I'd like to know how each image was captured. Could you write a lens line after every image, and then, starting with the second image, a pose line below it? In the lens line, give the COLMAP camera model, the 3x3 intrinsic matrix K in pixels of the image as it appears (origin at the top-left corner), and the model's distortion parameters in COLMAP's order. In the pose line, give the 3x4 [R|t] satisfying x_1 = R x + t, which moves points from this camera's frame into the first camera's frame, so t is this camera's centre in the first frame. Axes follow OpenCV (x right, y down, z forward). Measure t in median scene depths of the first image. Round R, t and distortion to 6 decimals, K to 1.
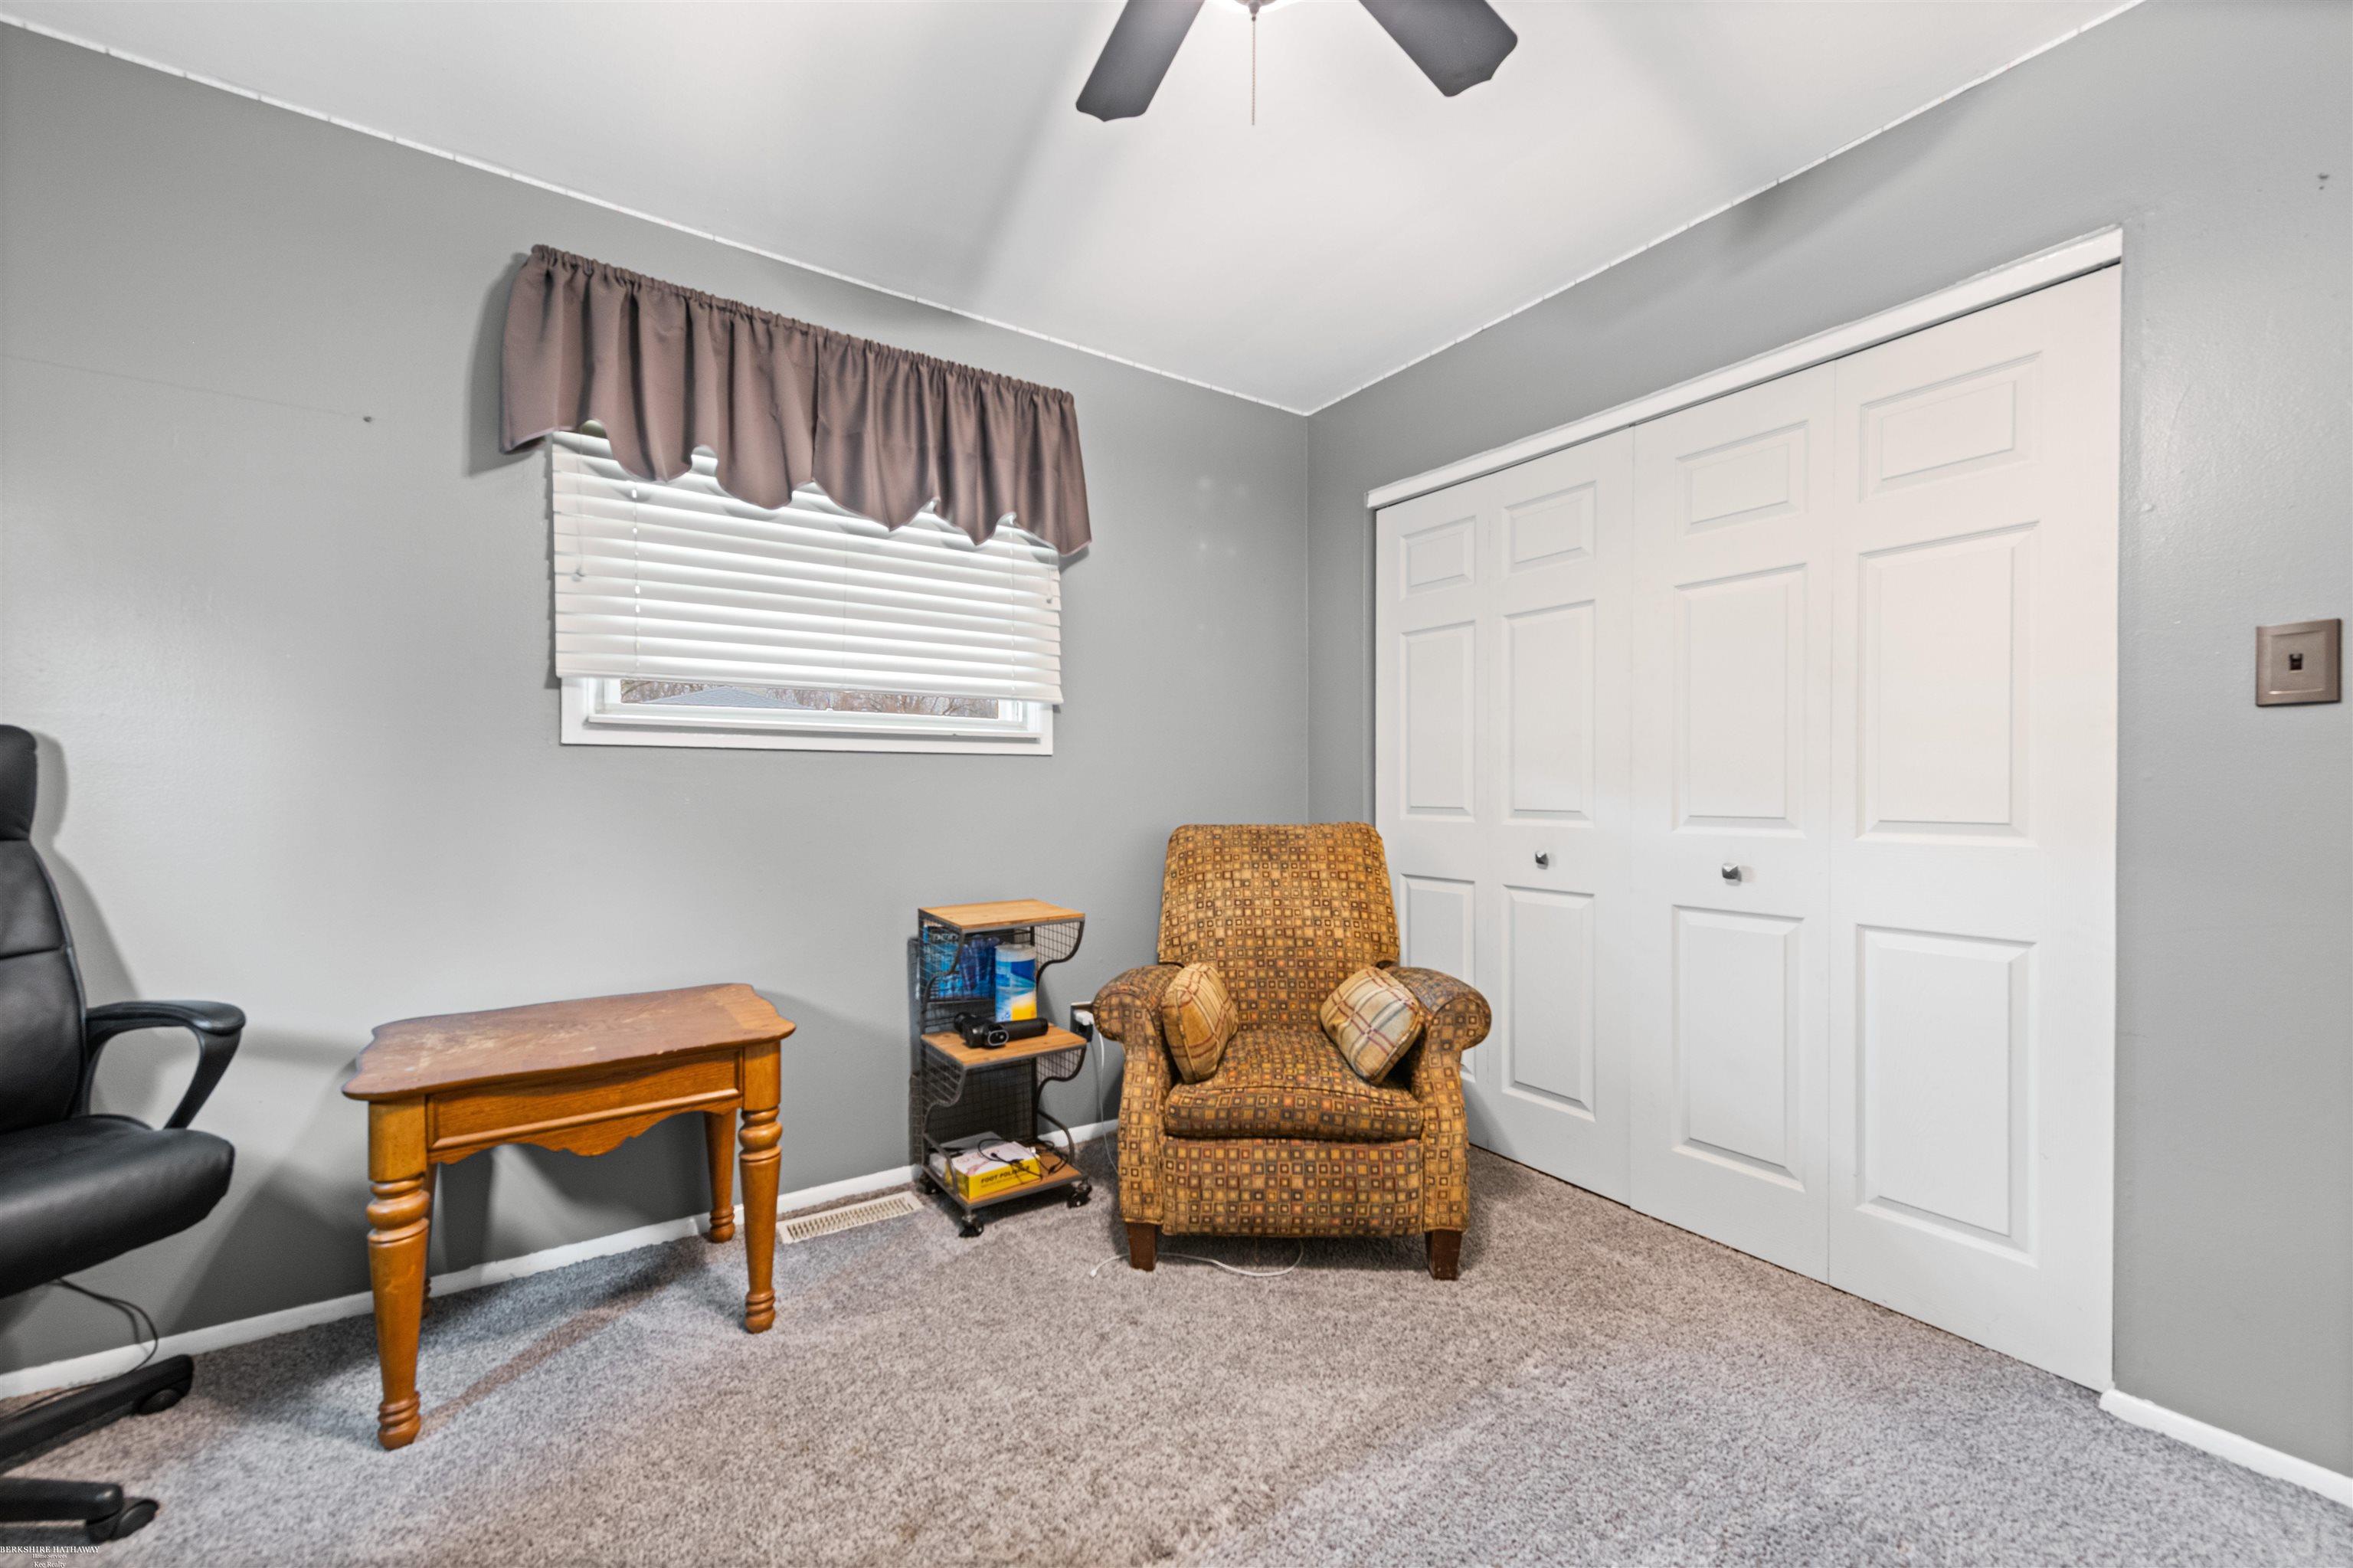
lens RADIAL K [[945.2, 0, 1172.9], [0, 945.2, 799.3], [0, 0, 1]] dist [0.011793, -0.001626]
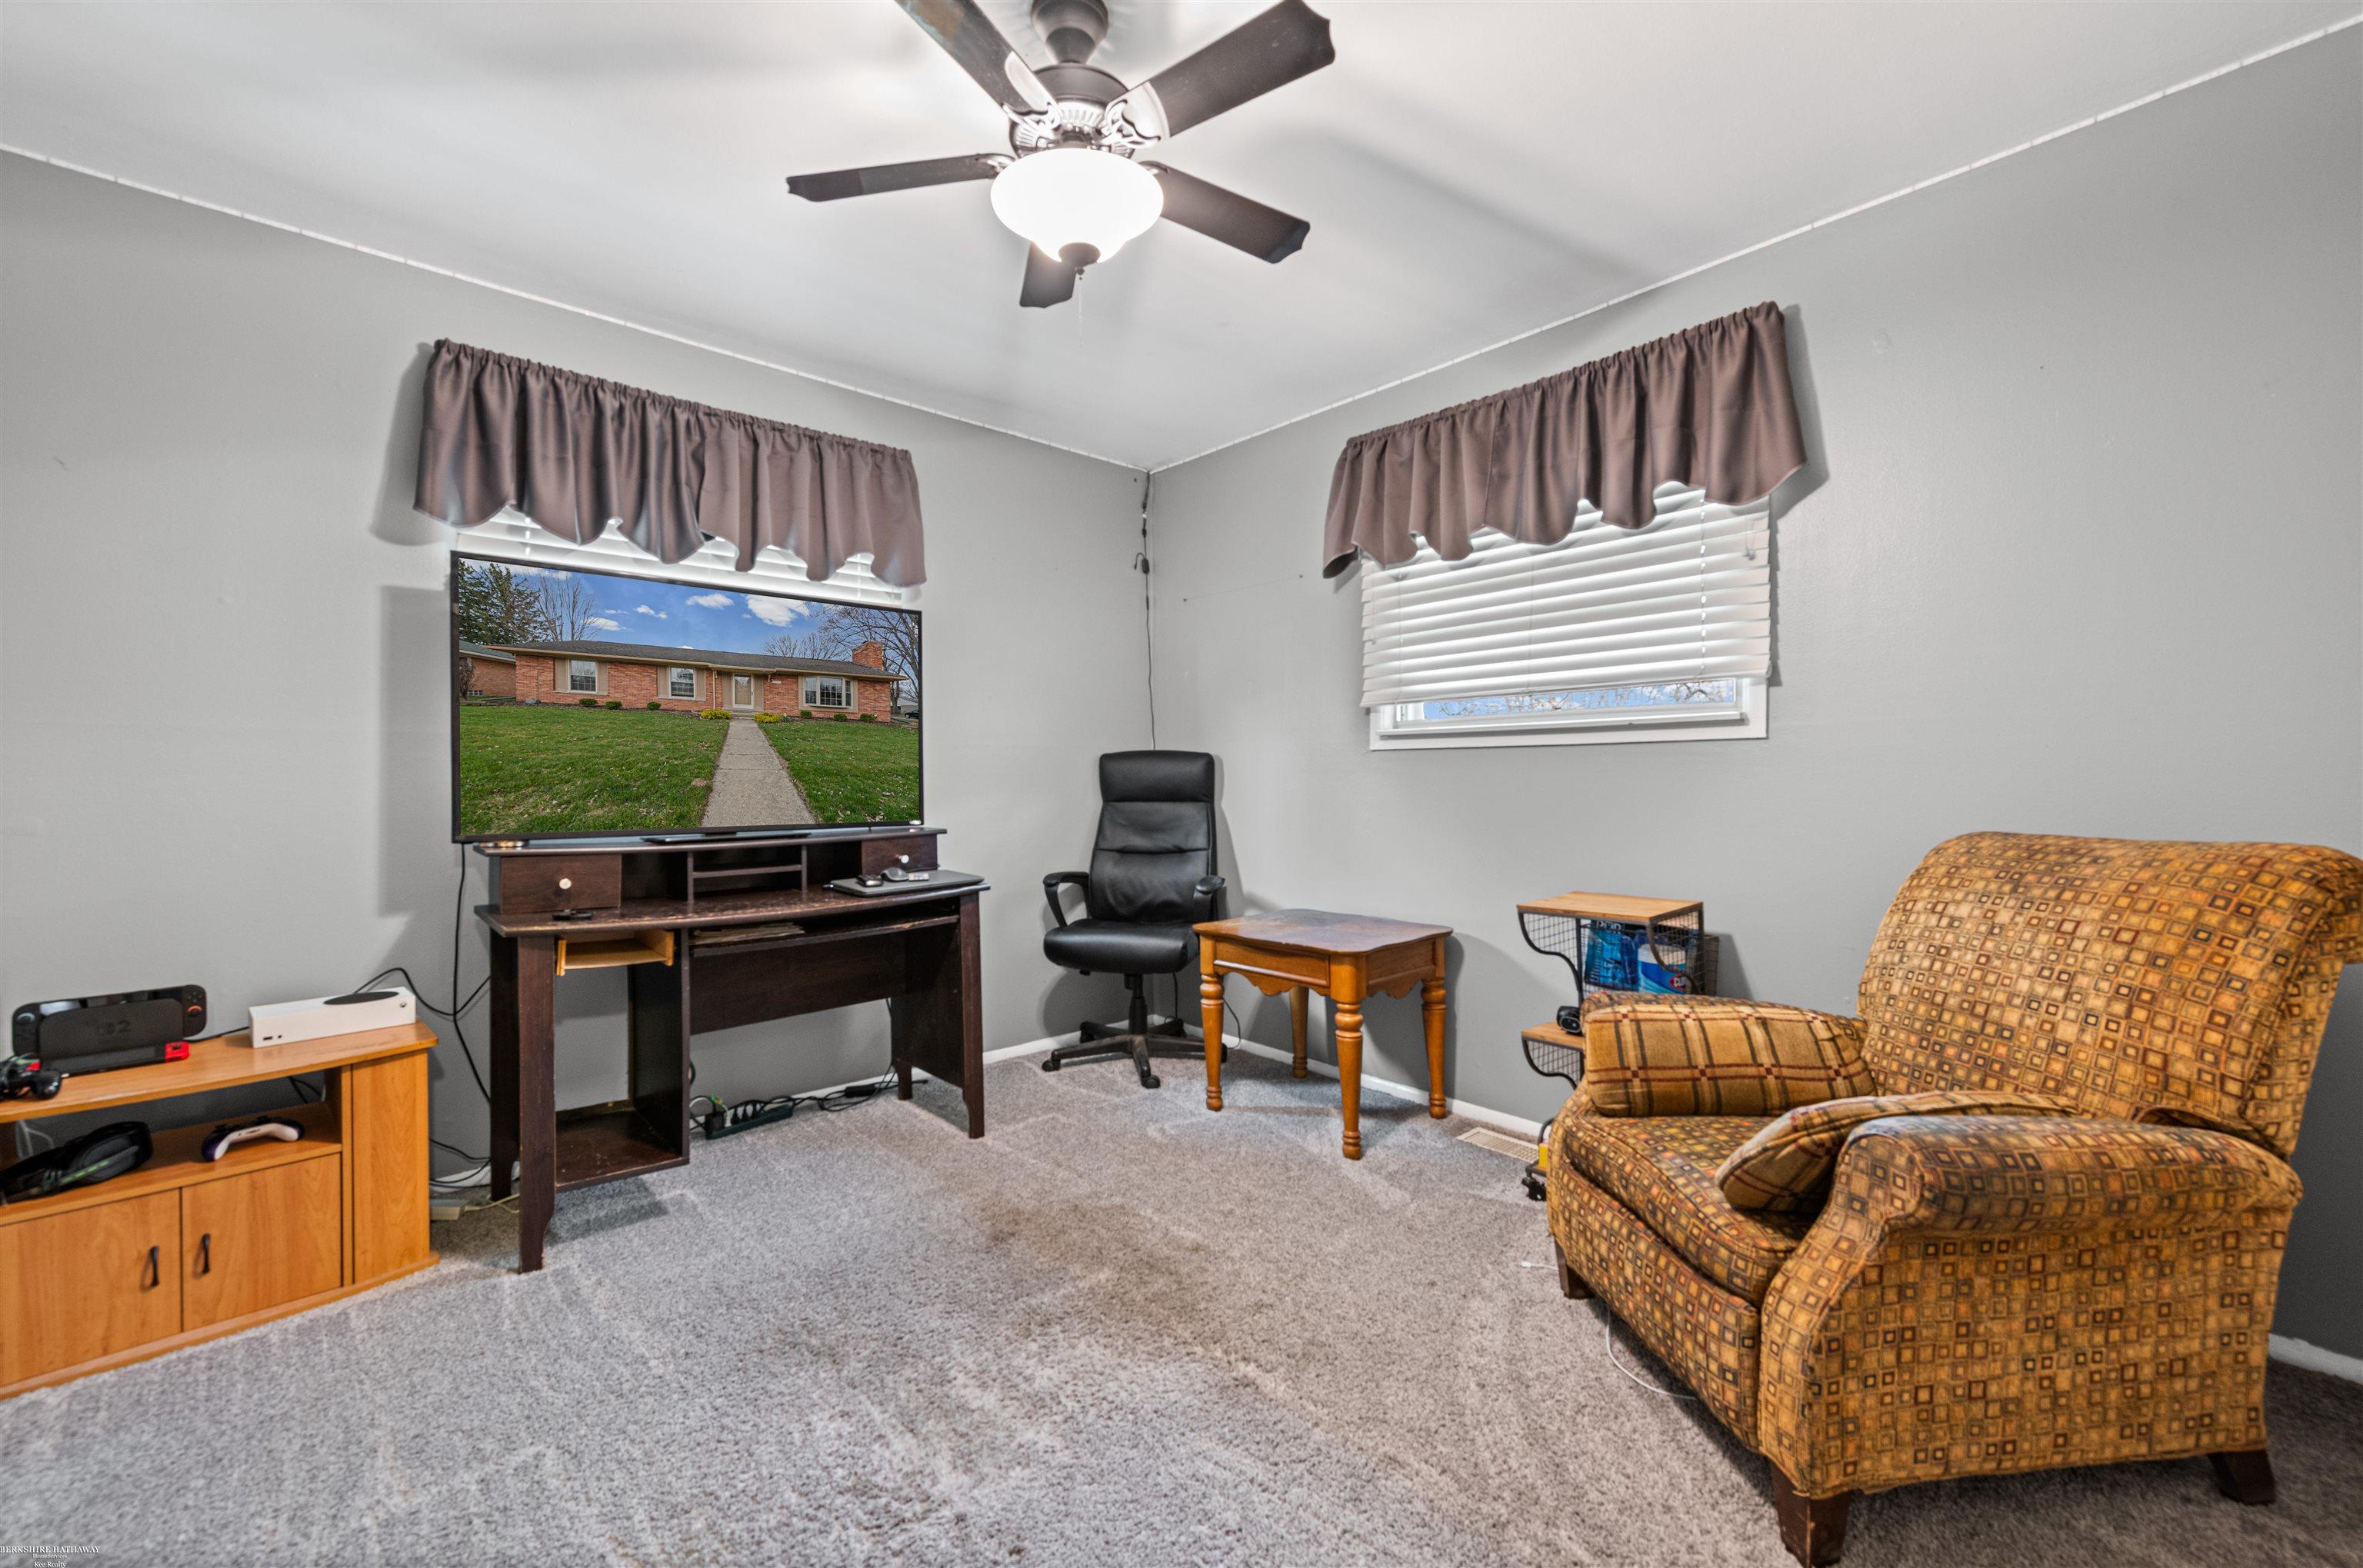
lens RADIAL K [[928.7, 0, 1182.0], [0, 928.7, 788.3], [0, 0, 1]] dist [0.001445, 0.000076]
pose [[0.136799, 0.008806, -0.990560, 0.739395], [-0.005263, 0.999953, 0.008163, -0.007230], [0.990585, 0.004097, 0.136839, 0.447198]]
